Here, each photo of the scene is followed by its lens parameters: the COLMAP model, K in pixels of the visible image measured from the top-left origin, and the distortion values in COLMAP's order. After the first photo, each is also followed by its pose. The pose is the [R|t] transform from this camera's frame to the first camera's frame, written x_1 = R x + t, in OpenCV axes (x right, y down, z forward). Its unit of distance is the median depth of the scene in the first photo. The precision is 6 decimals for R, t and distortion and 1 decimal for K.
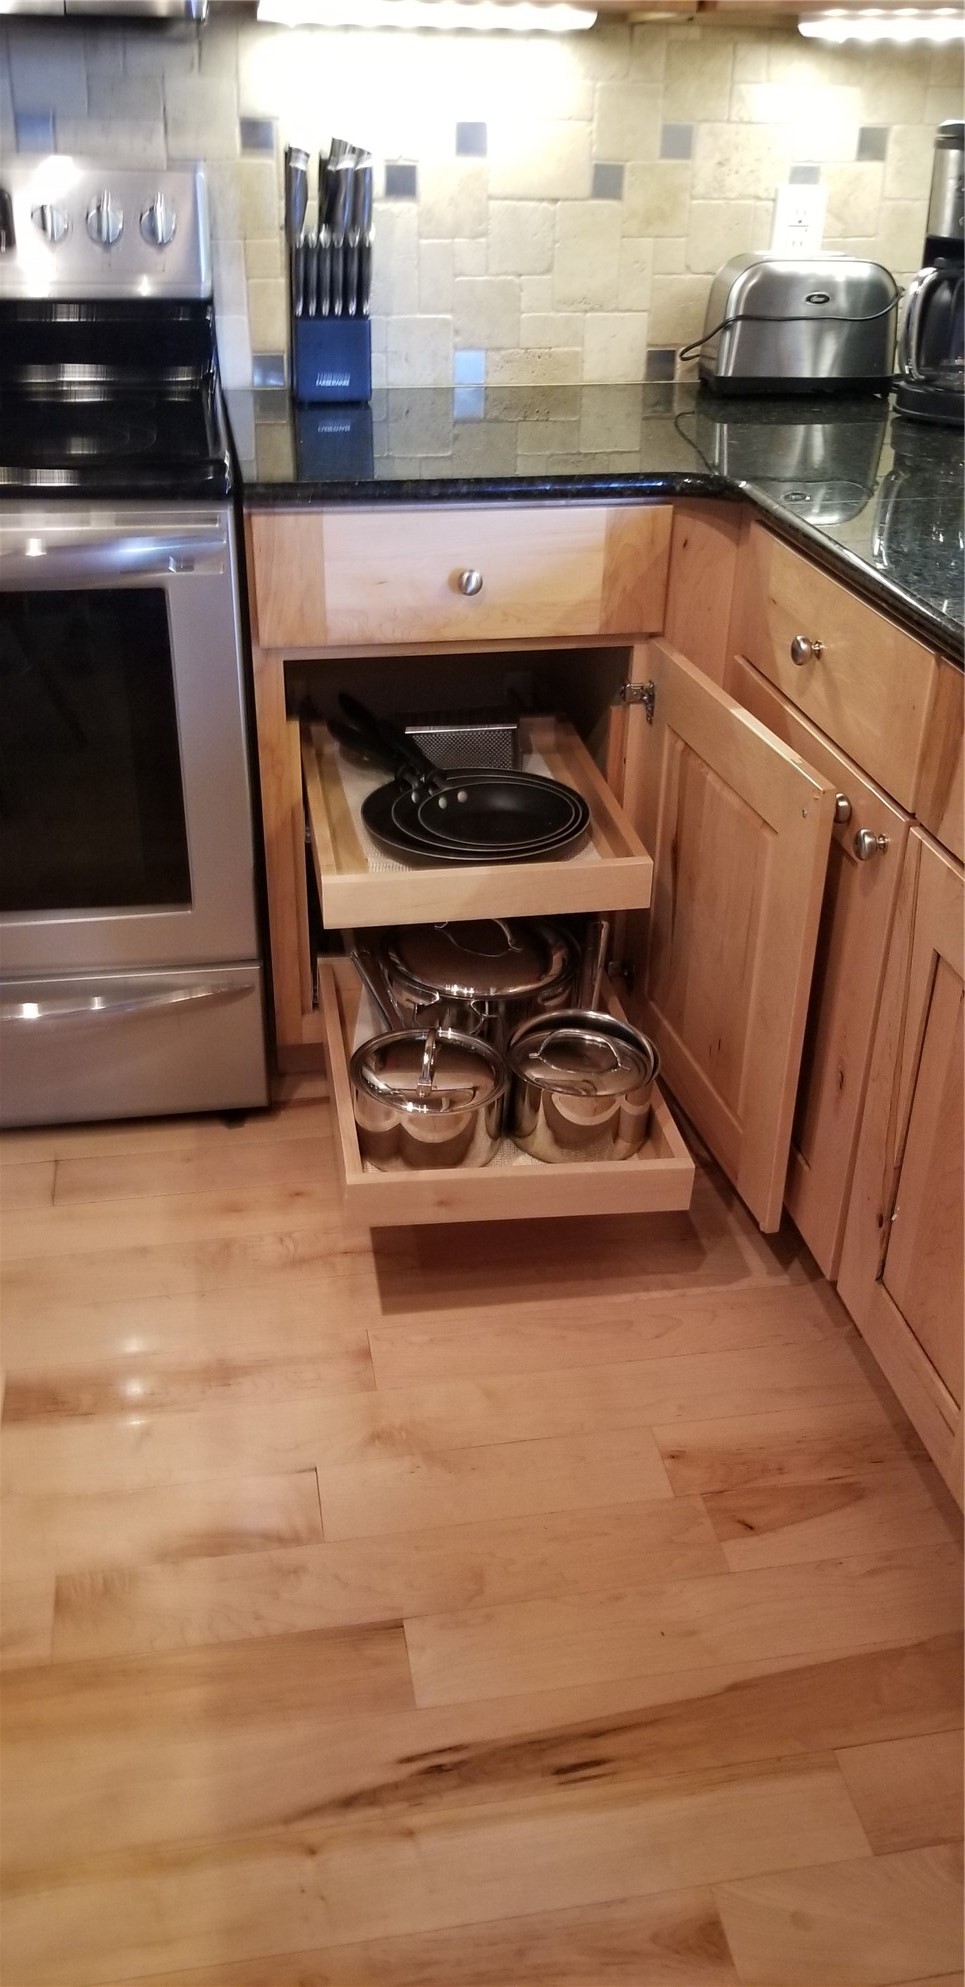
lens RADIAL K [[1563.2, 0, 482.5], [0, 1563.2, 993.5], [0, 0, 1]] dist [0.014941, -0.012404]
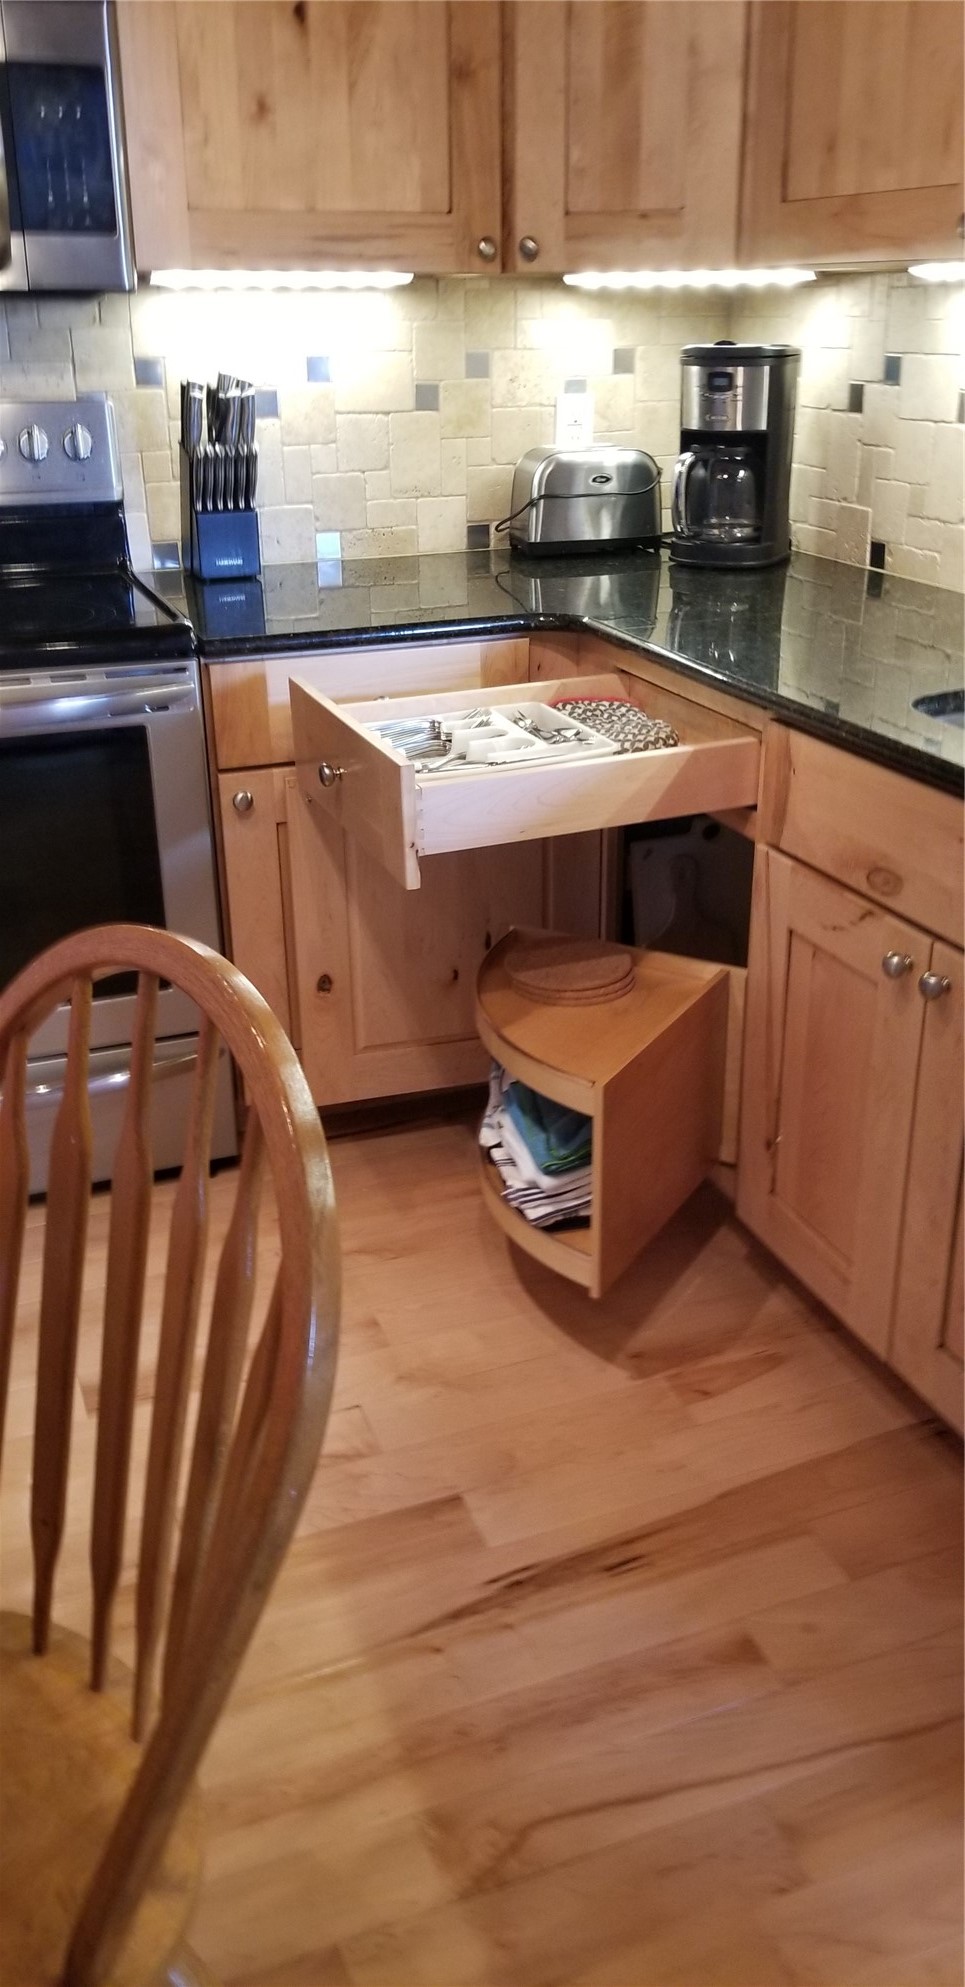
lens RADIAL K [[1575.4, 0, 482.5], [0, 1575.4, 993.5], [0, 0, 1]] dist [0.119632, -0.208979]
pose [[0.979805, -0.101826, 0.172085, -0.153064], [0.119675, 0.988090, -0.096723, 0.090971], [-0.160187, 0.115364, 0.980322, -0.222461]]
